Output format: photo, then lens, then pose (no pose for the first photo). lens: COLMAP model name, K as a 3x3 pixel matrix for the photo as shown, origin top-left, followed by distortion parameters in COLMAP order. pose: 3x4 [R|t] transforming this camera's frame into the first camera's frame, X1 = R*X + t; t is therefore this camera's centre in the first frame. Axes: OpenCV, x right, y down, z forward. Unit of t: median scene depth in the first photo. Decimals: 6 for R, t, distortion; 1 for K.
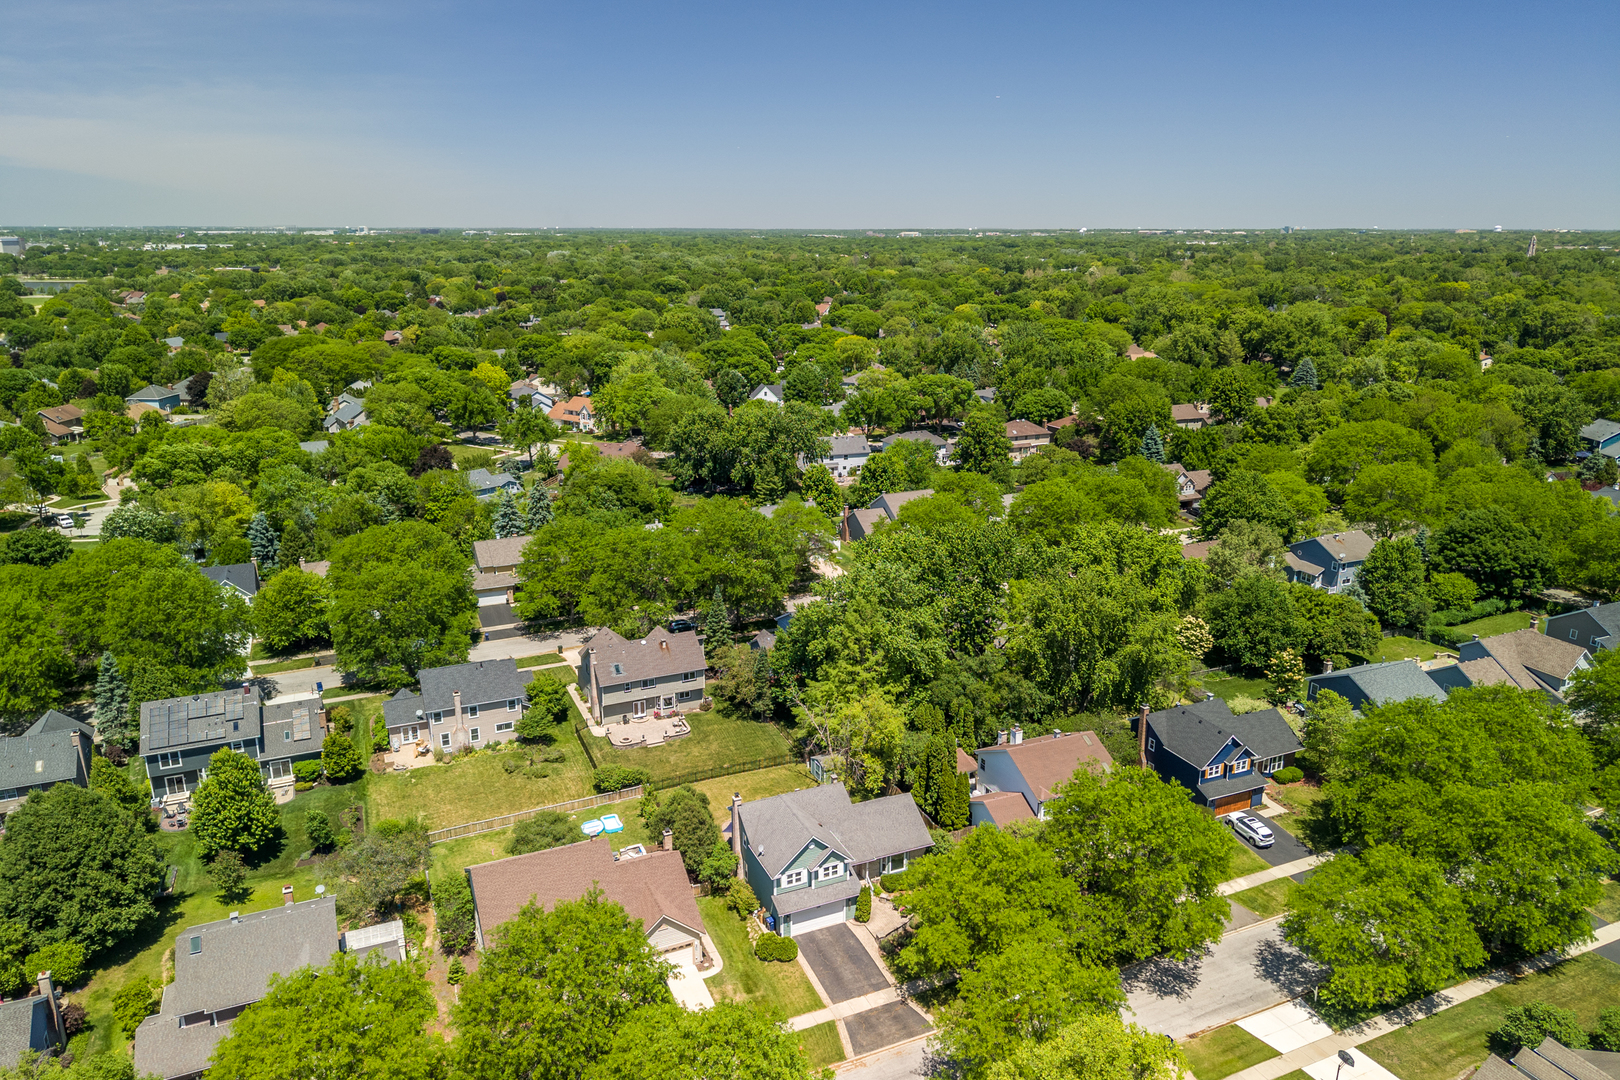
lens RADIAL K [[1040.8, 0, 805.4], [0, 1040.8, 510.9], [0, 0, 1]] dist [0.129924, -0.286479]
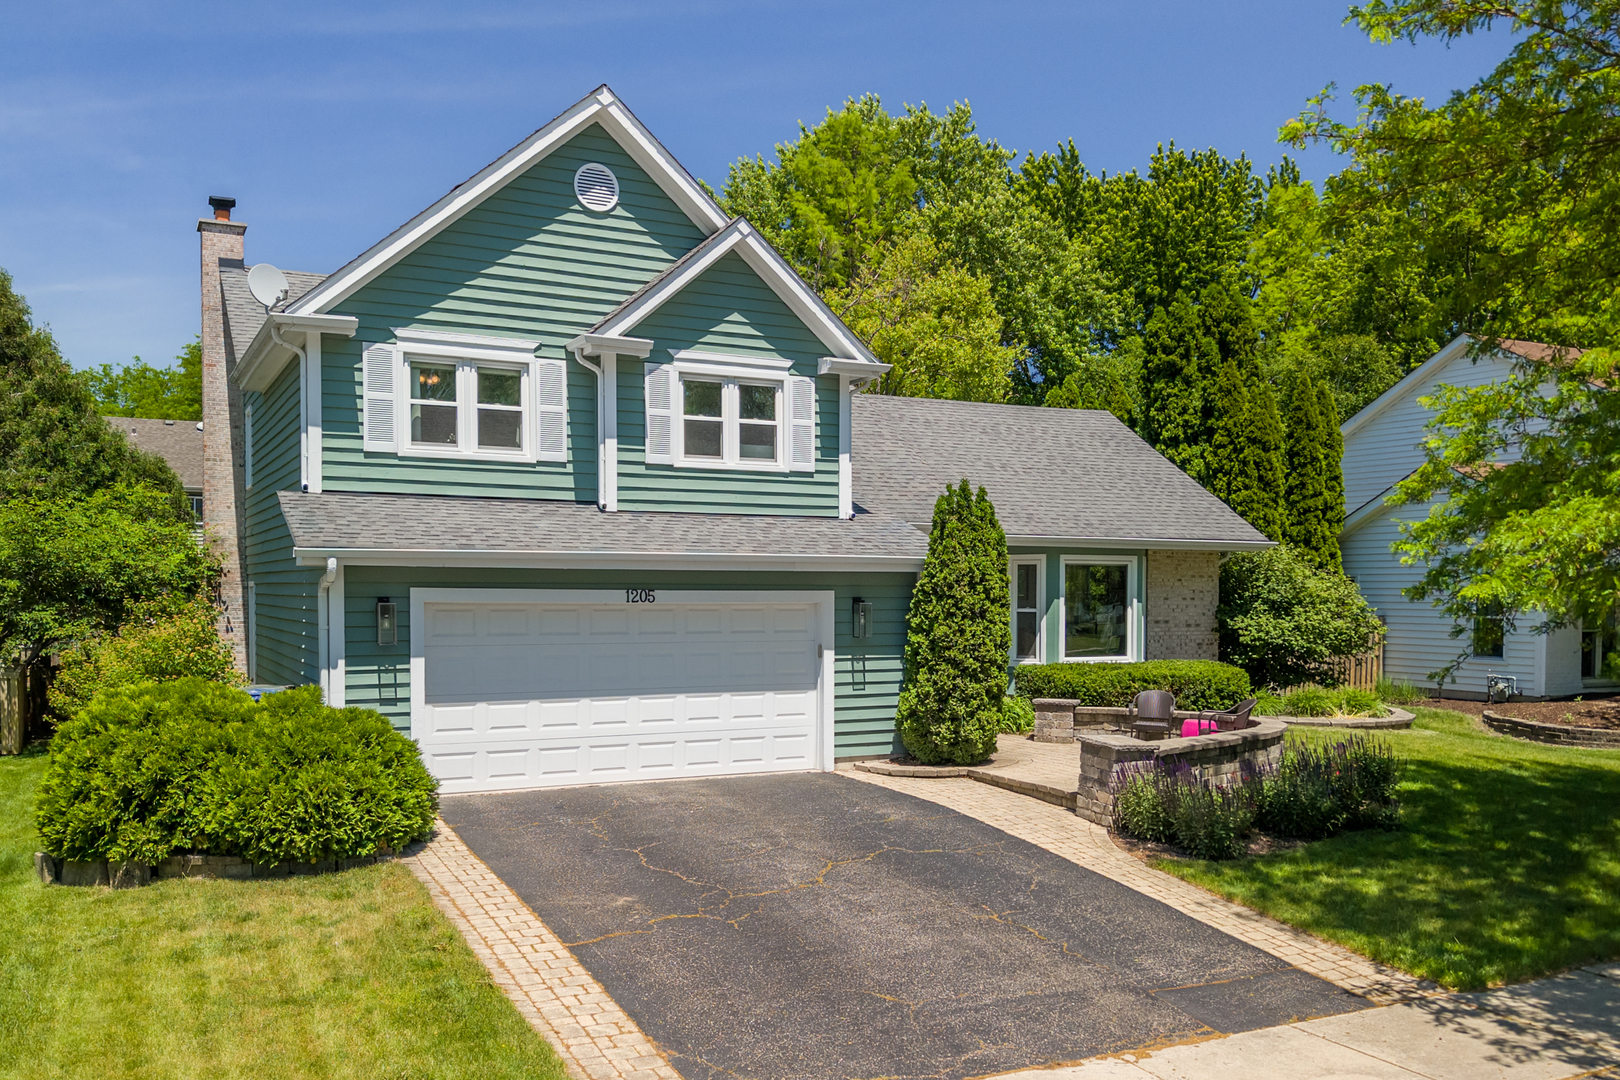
lens RADIAL K [[1336.4, 0, 803.2], [0, 1336.4, 614.1], [0, 0, 1]] dist [0.058388, -0.012028]
pose [[0.998380, -0.000943, 0.056891, 0.018716], [0.015014, 0.968789, -0.247431, 0.332112], [-0.054882, 0.247885, 0.967234, 0.655889]]
